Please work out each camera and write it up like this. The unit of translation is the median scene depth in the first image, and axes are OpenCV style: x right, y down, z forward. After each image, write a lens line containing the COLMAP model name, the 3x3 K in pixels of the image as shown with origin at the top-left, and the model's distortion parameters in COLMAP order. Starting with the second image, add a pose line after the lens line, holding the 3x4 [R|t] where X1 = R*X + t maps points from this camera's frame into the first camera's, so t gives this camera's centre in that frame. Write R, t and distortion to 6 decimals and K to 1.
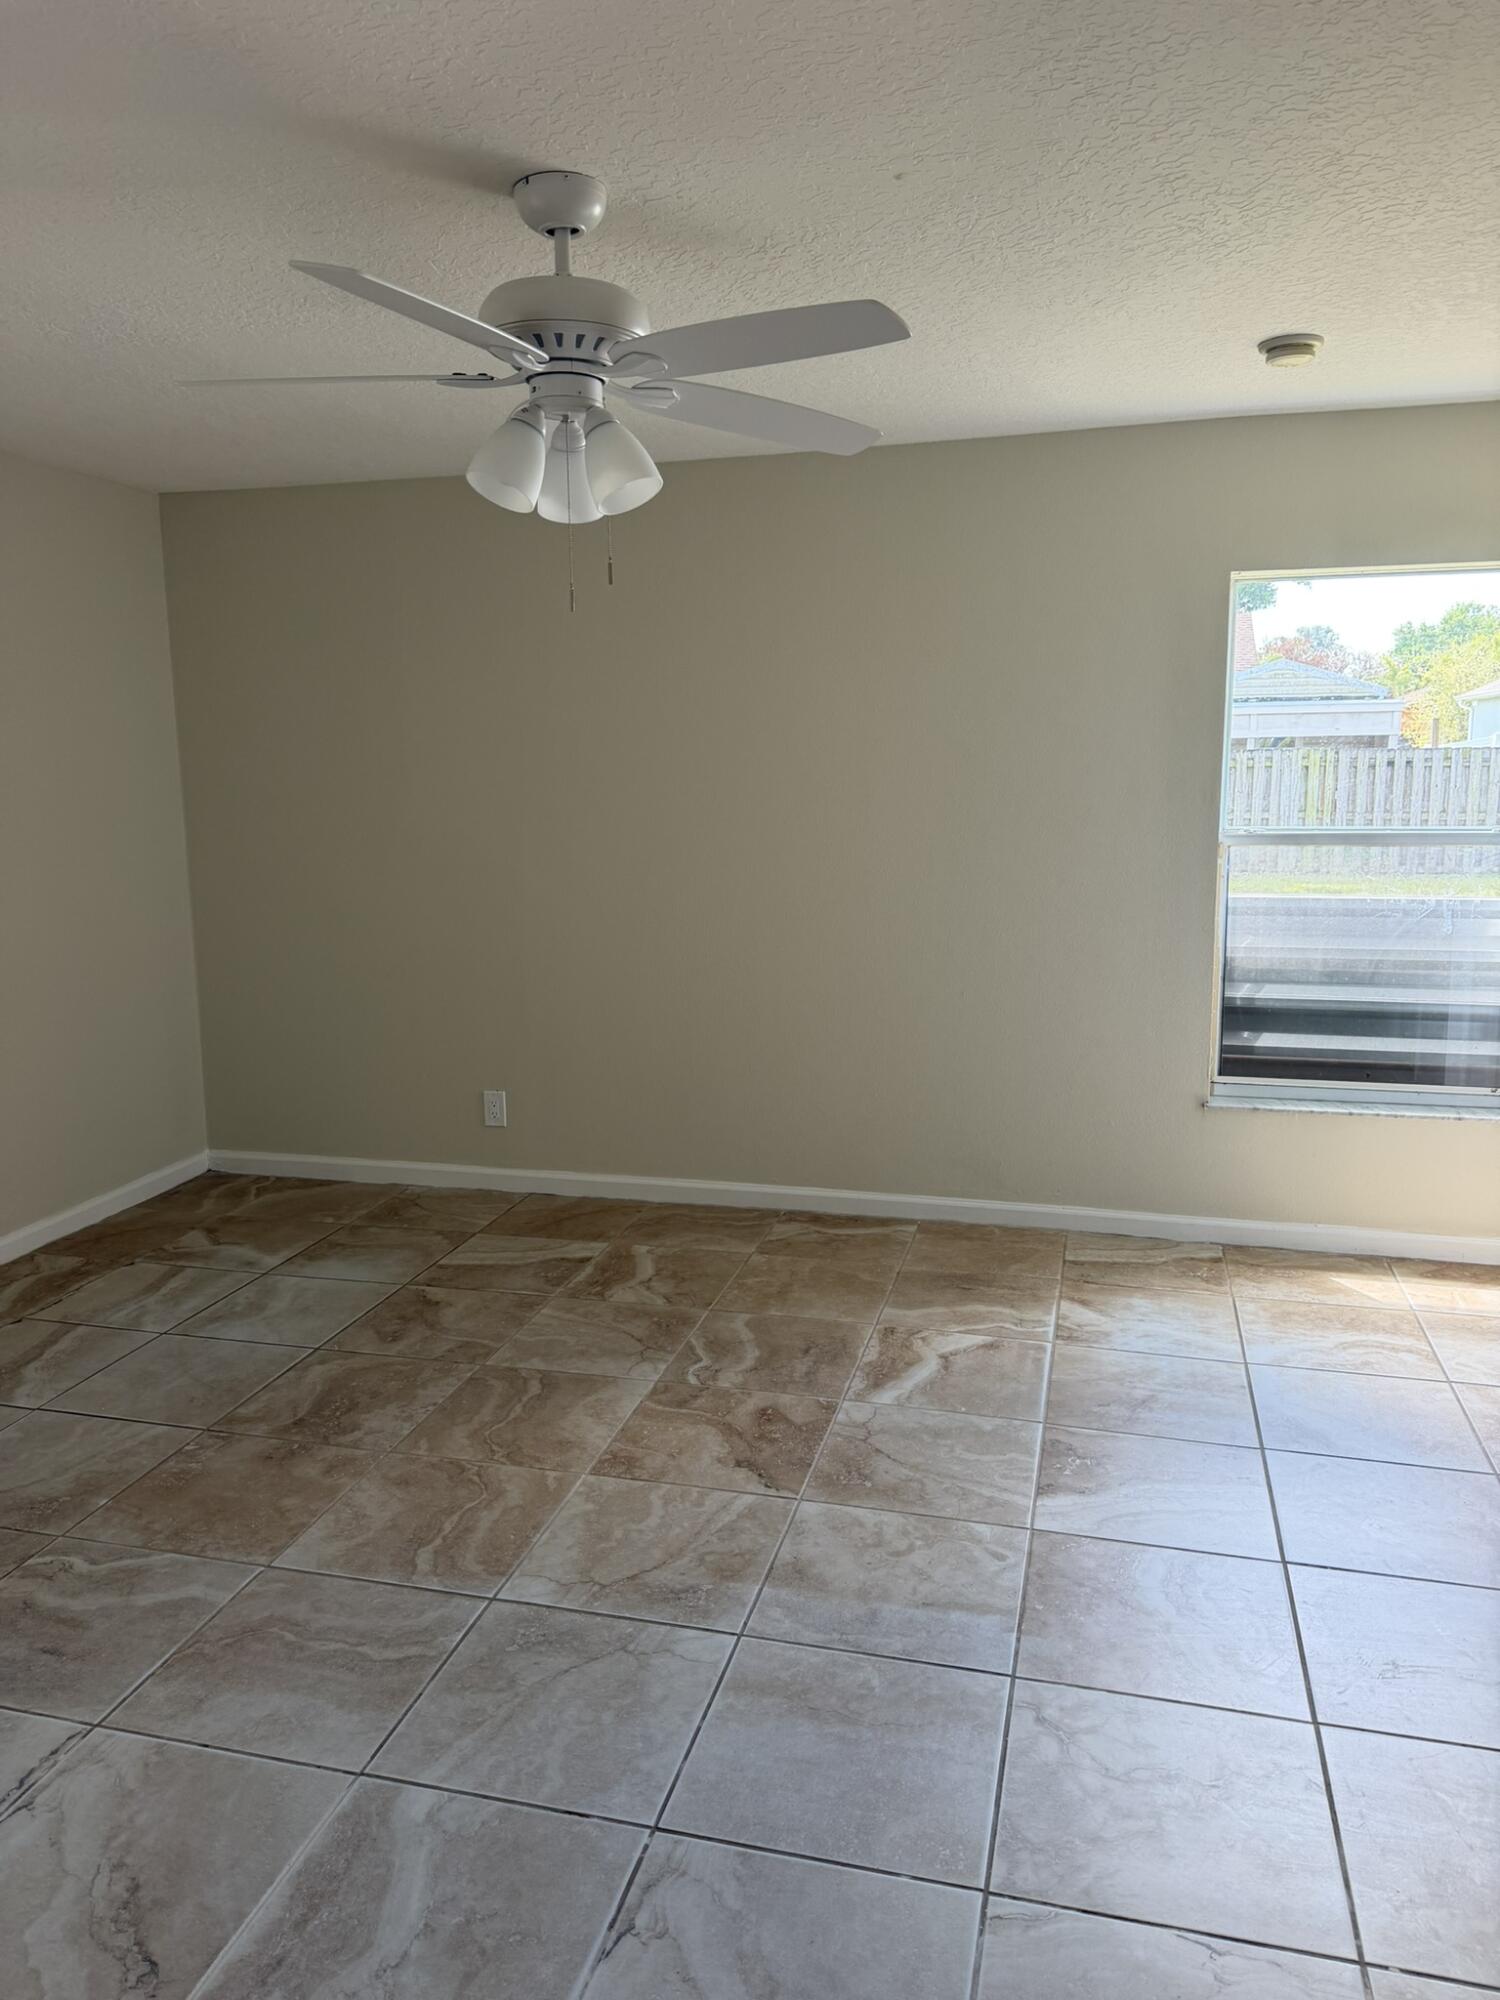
lens RADIAL K [[1418.6, 0, 750.0], [0, 1418.6, 1000.0], [0, 0, 1]] dist [0.057248, -0.053757]
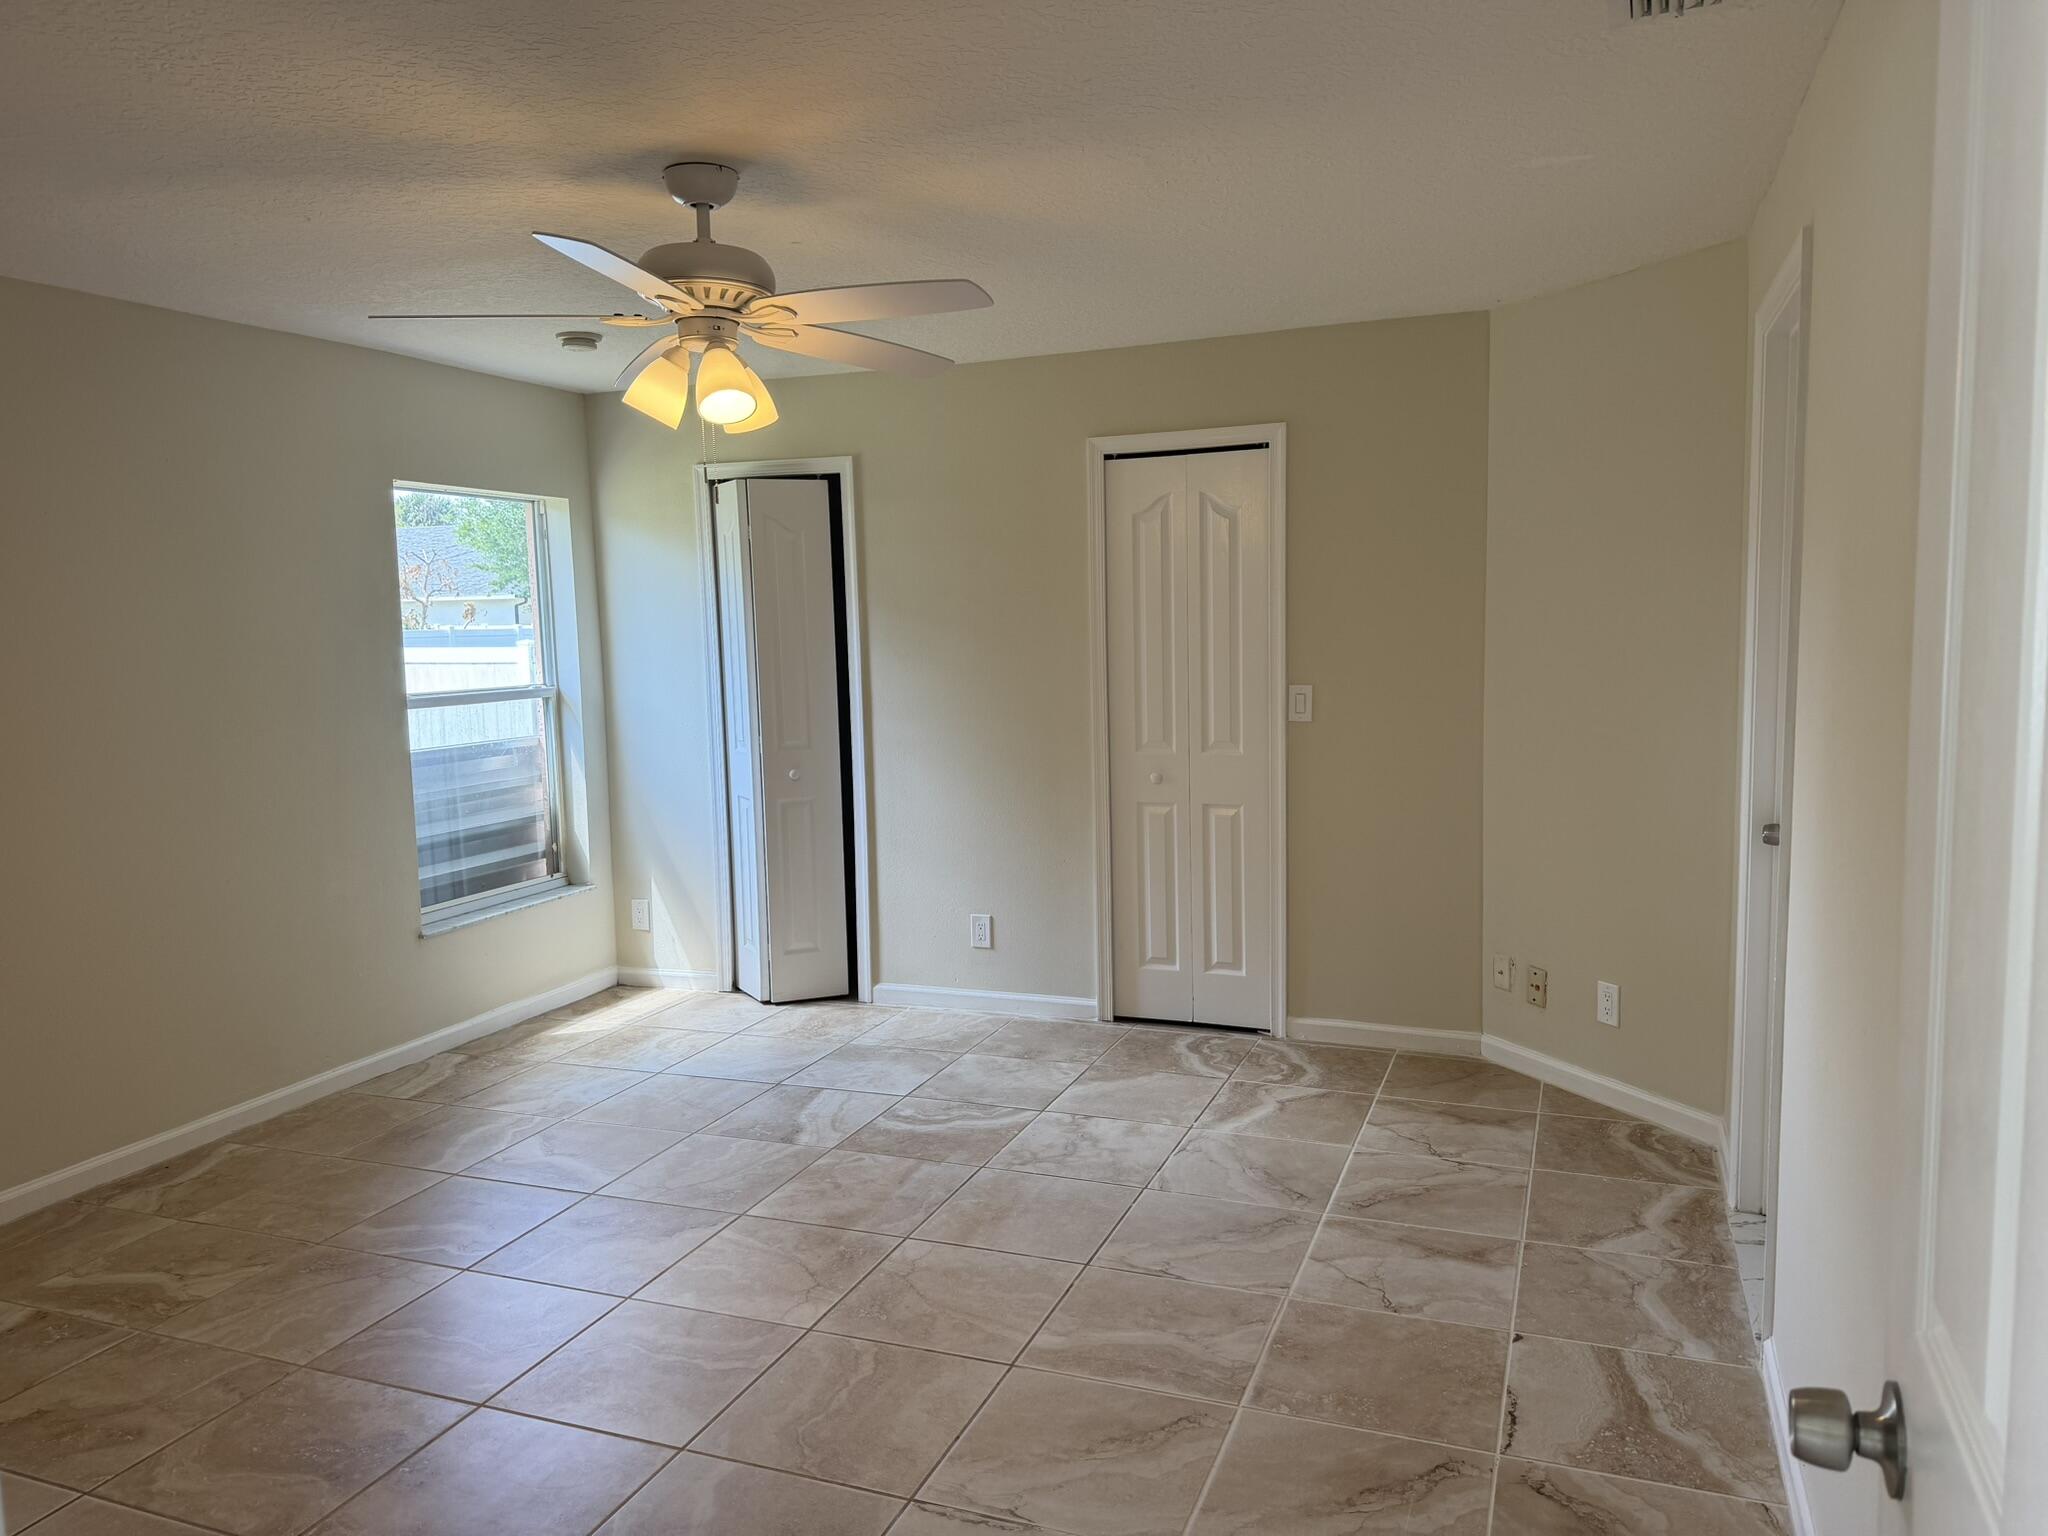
lens RADIAL K [[1452.6, 0, 1024.0], [0, 1452.6, 768.0], [0, 0, 1]] dist [0.057248, -0.053757]
pose [[0.109707, -0.093814, 0.989527, -0.841162], [0.193279, 0.978547, 0.071344, -0.052448], [-0.974991, 0.183428, 0.125485, 0.386538]]
